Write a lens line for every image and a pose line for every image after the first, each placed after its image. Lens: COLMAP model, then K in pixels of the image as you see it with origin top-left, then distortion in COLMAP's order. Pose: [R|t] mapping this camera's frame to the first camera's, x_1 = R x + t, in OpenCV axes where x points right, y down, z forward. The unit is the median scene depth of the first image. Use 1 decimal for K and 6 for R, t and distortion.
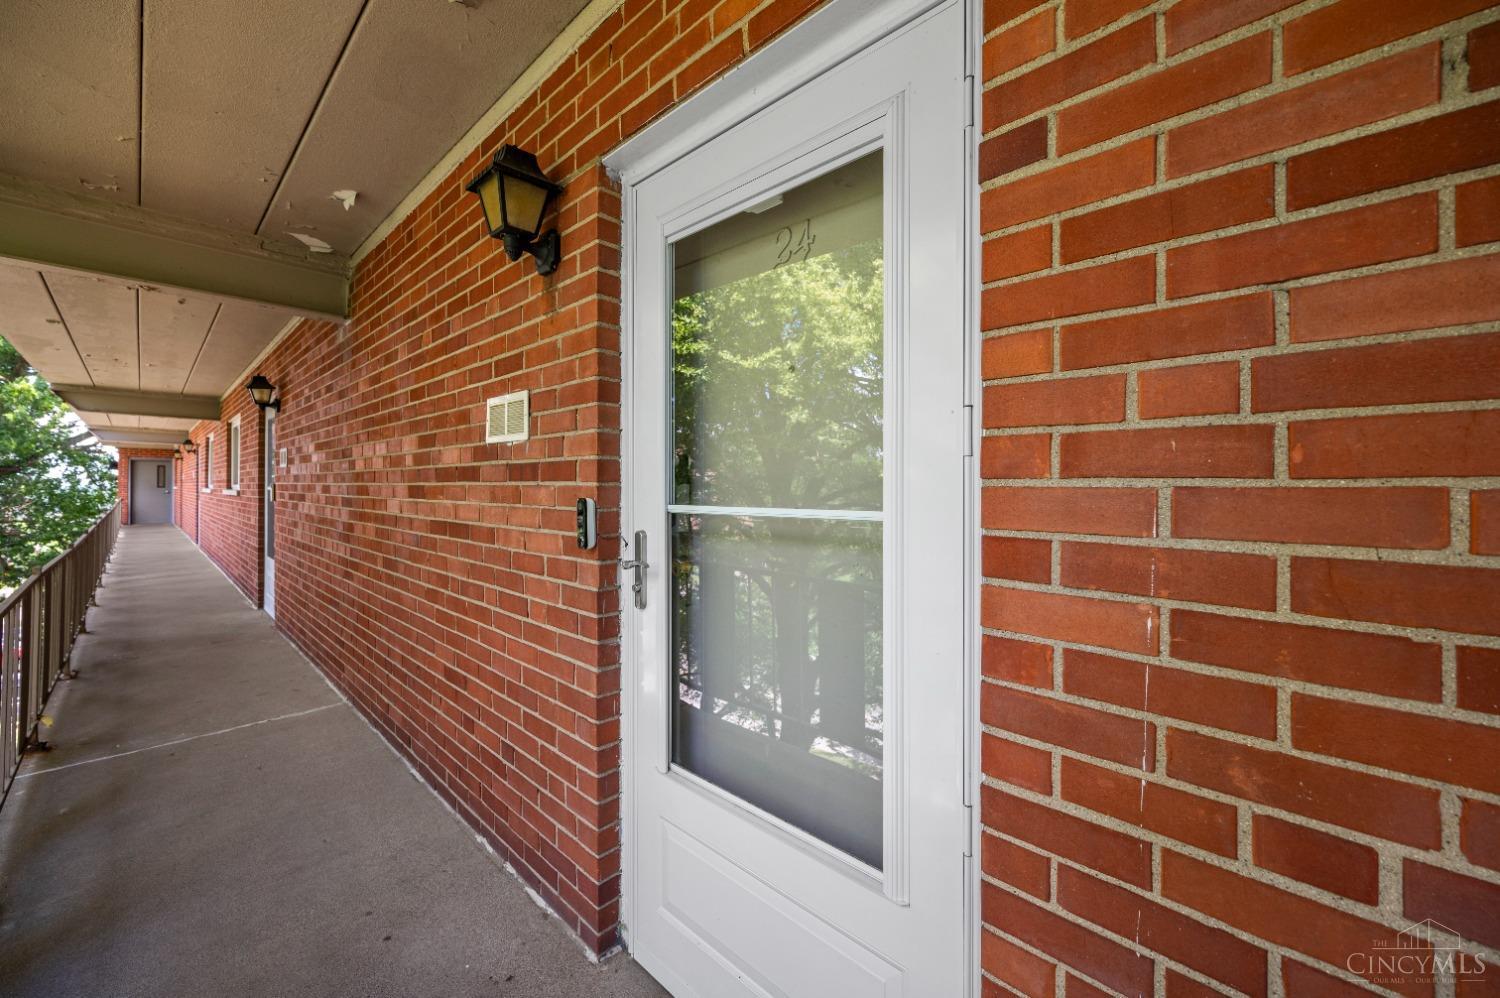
lens RADIAL K [[601.3, 0, 756.1], [0, 601.3, 489.0], [0, 0, 1]] dist [0.005933, -0.000049]
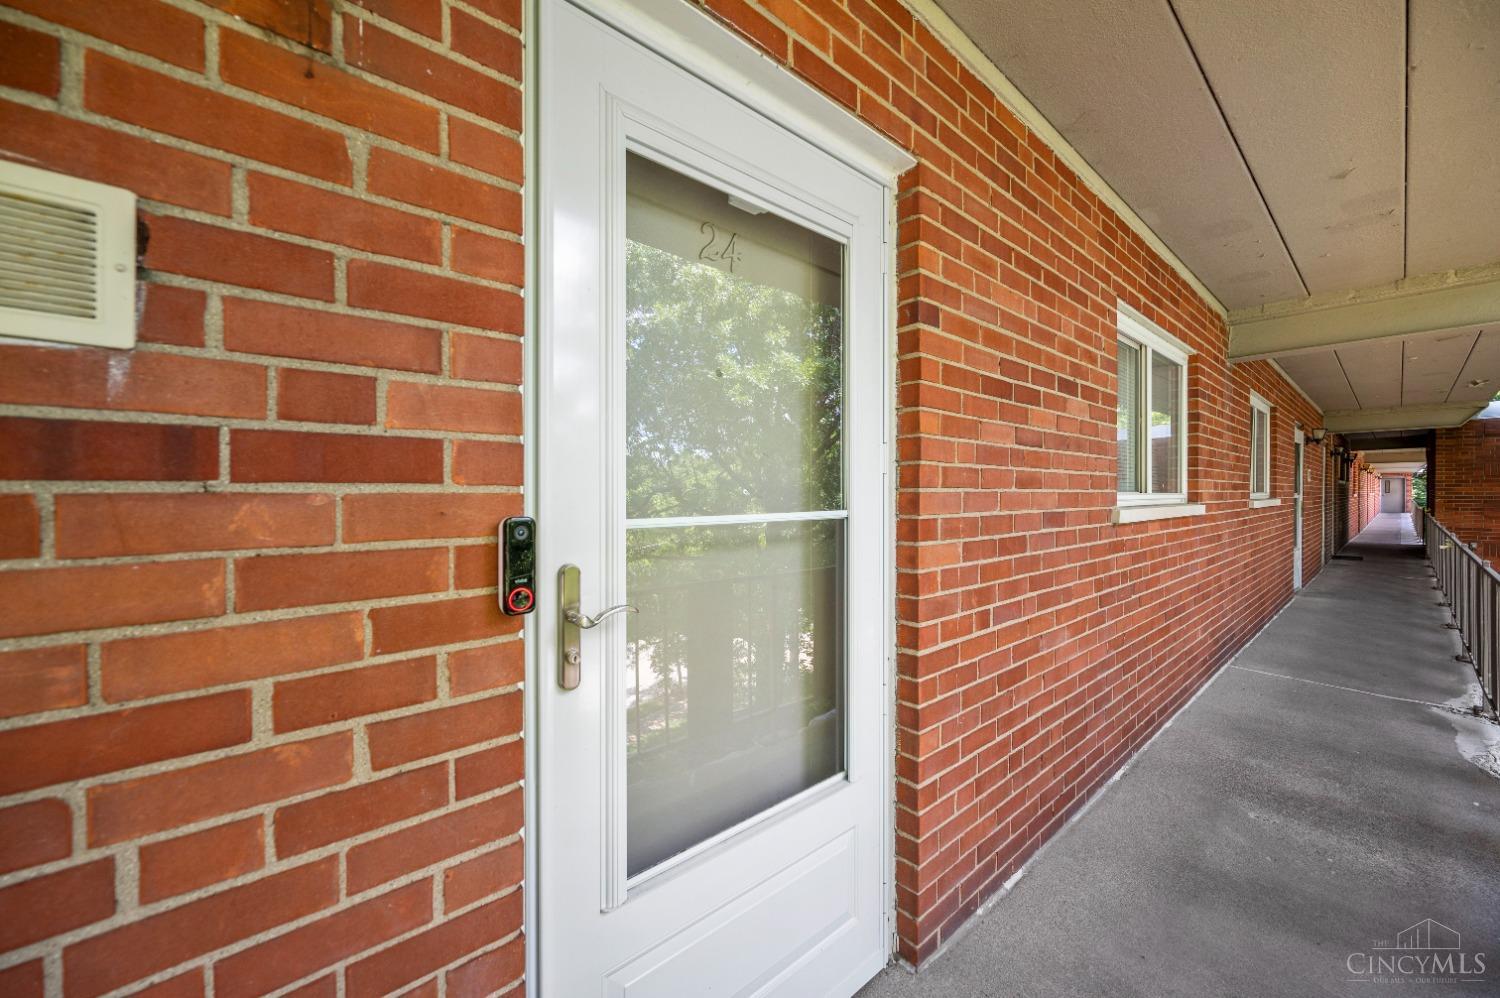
lens RADIAL K [[601.3, 0, 756.1], [0, 601.3, 489.0], [0, 0, 1]] dist [0.005933, -0.000049]
pose [[0.054344, -0.006270, 0.998503, -1.010448], [-0.001513, 0.999979, 0.006362, -0.016051], [-0.998521, -0.001857, 0.054333, 0.970555]]
